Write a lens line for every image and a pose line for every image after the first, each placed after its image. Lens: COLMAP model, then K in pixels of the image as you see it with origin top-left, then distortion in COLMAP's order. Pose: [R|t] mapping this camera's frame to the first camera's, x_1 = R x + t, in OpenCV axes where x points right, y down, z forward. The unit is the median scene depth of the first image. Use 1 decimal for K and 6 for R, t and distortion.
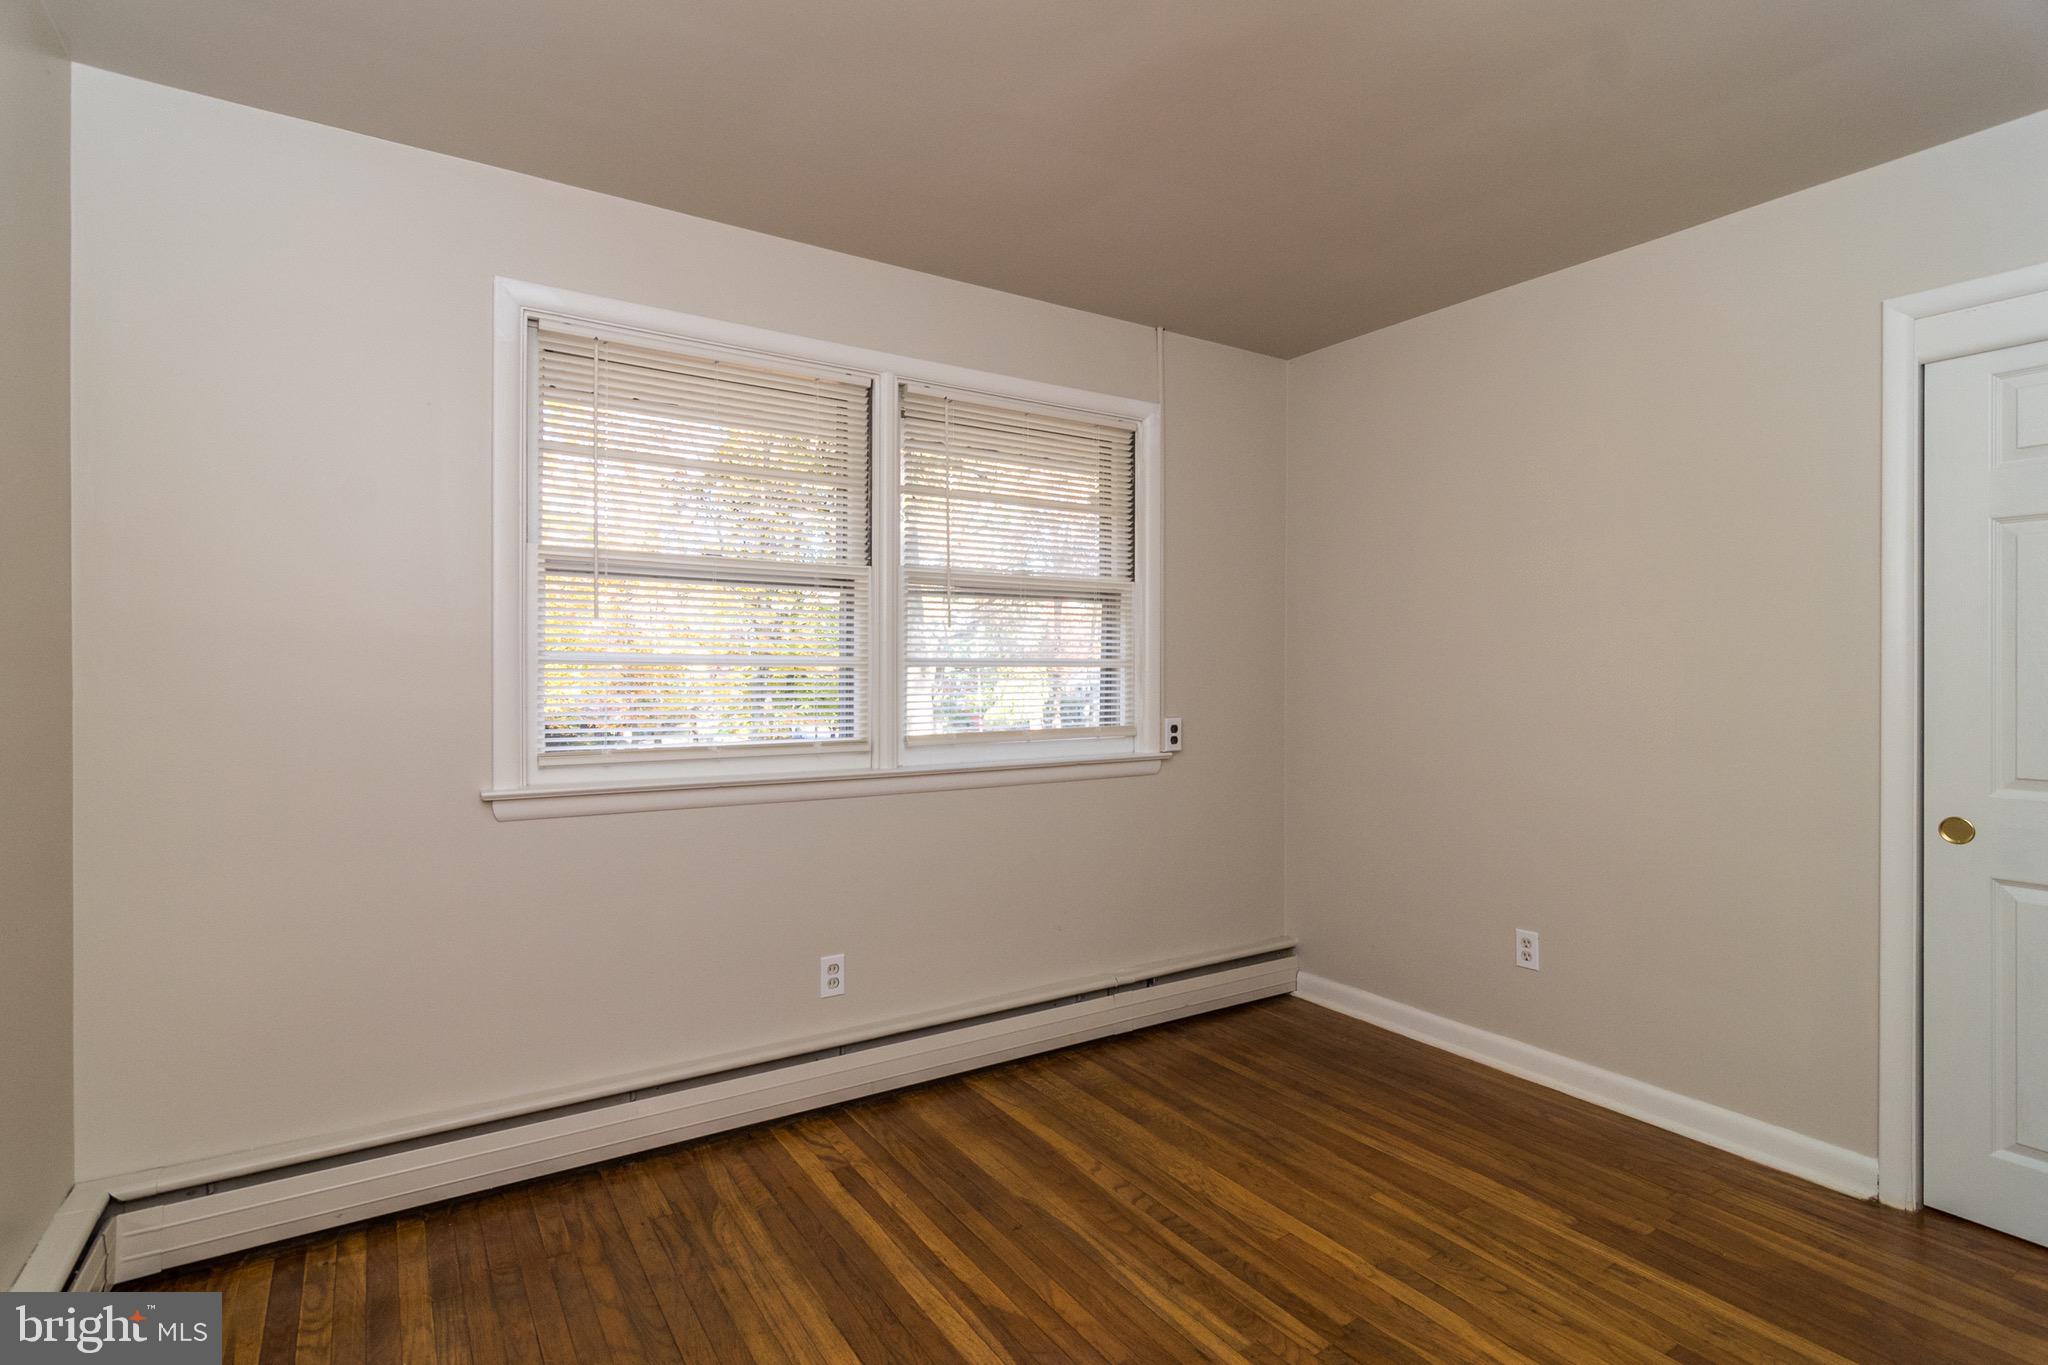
lens RADIAL K [[1070.2, 0, 1083.8], [0, 1070.2, 673.6], [0, 0, 1]] dist [-0.004944, -0.001033]
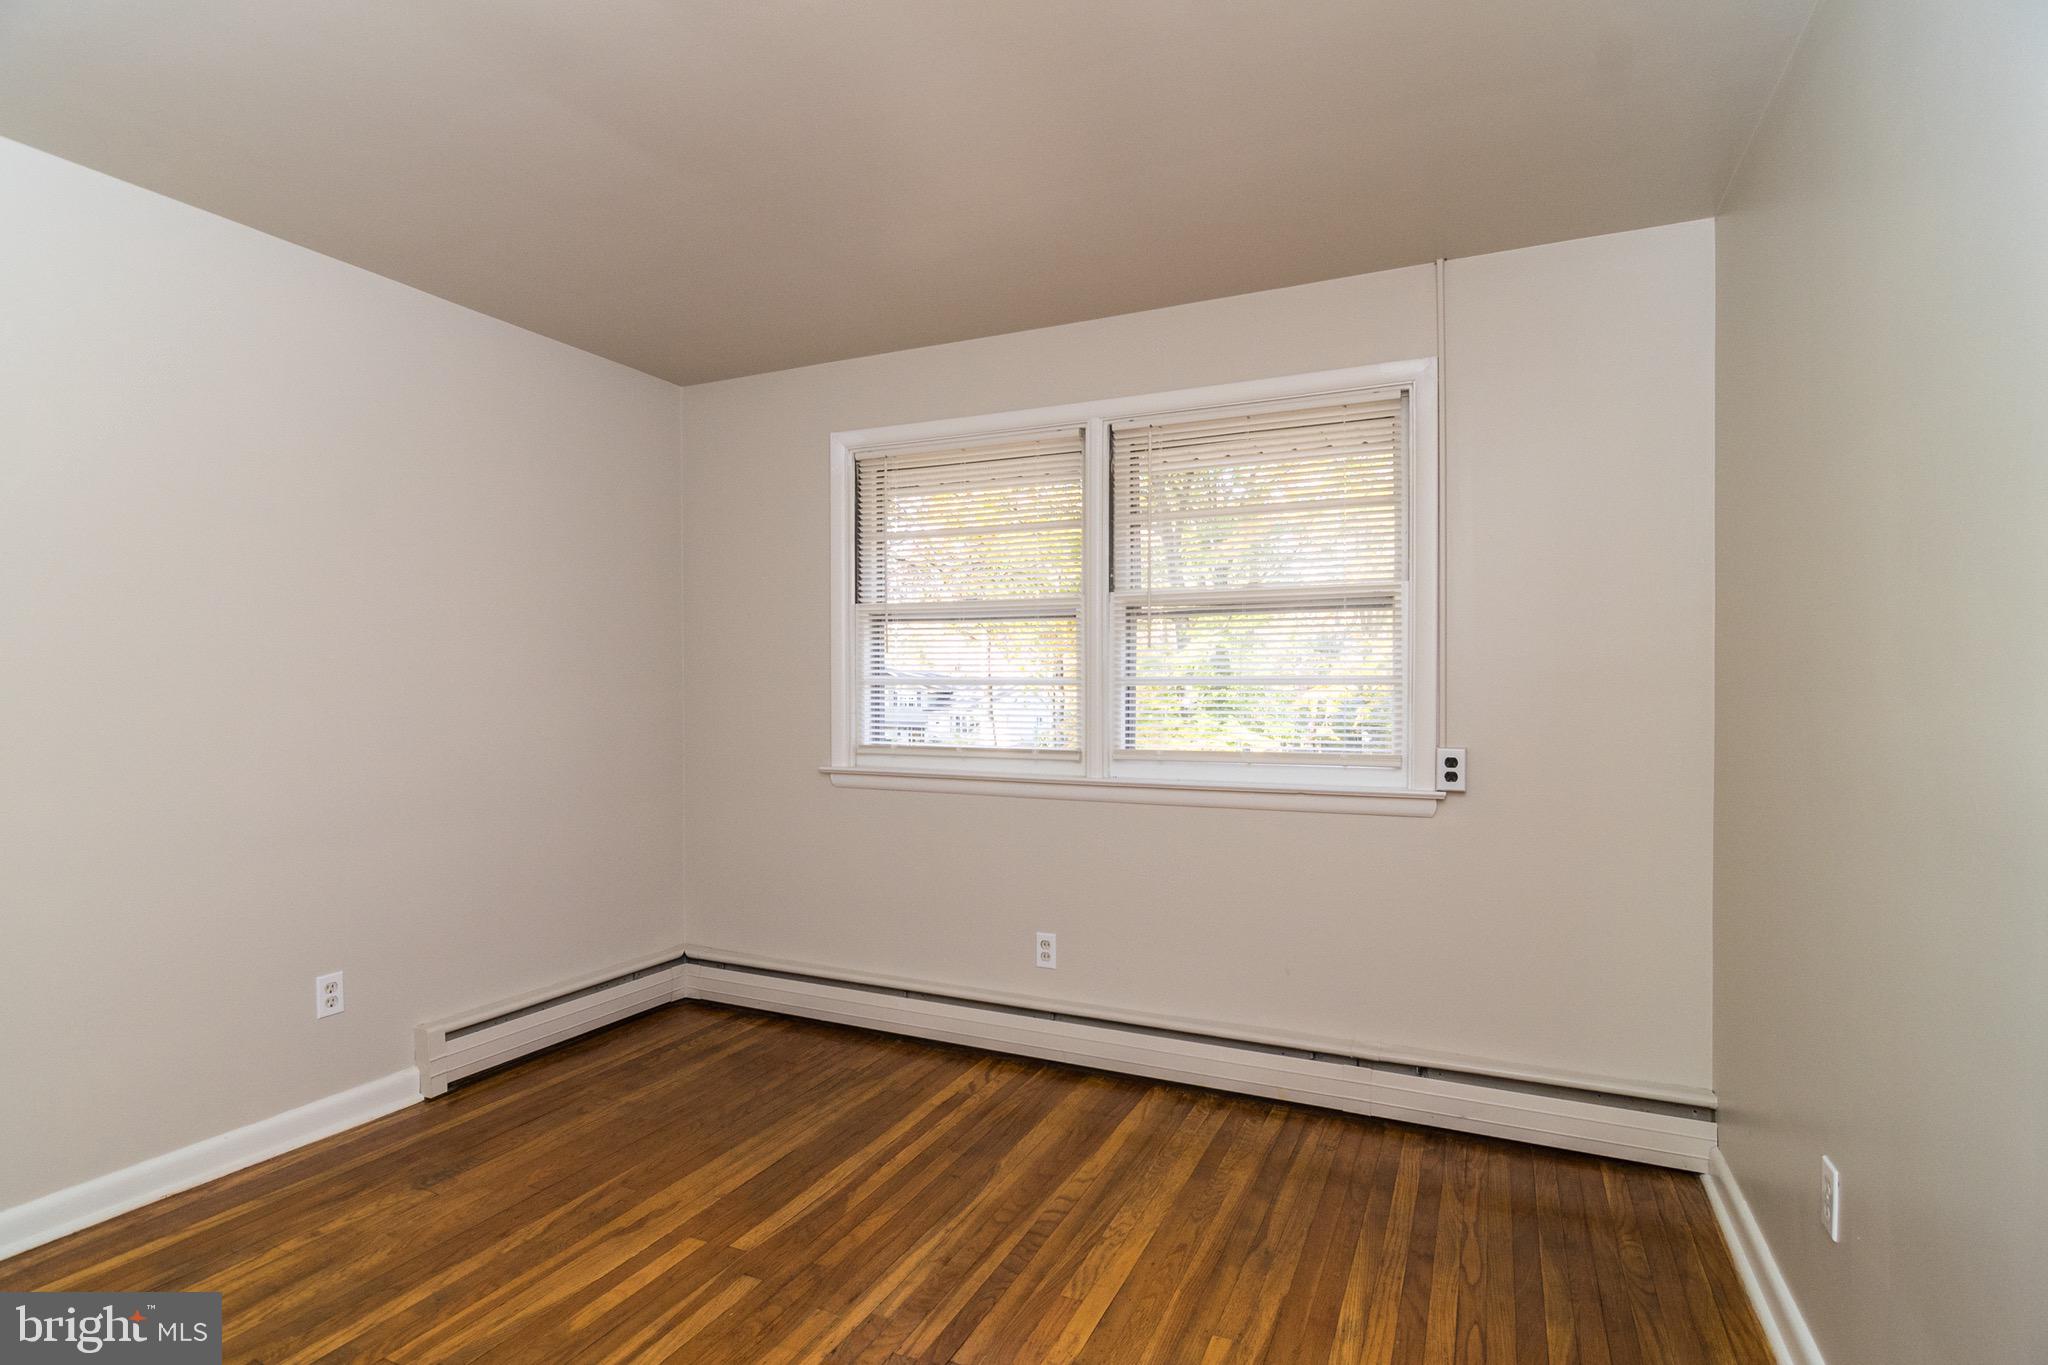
lens RADIAL K [[1101.1, 0, 1017.3], [0, 1101.1, 700.6], [0, 0, 1]] dist [-0.013273, -0.000330]
pose [[0.451634, 0.004790, -0.892191, 0.887156], [-0.005328, 0.999982, 0.002672, 0.007584], [0.892188, 0.003547, 0.451651, 0.464975]]
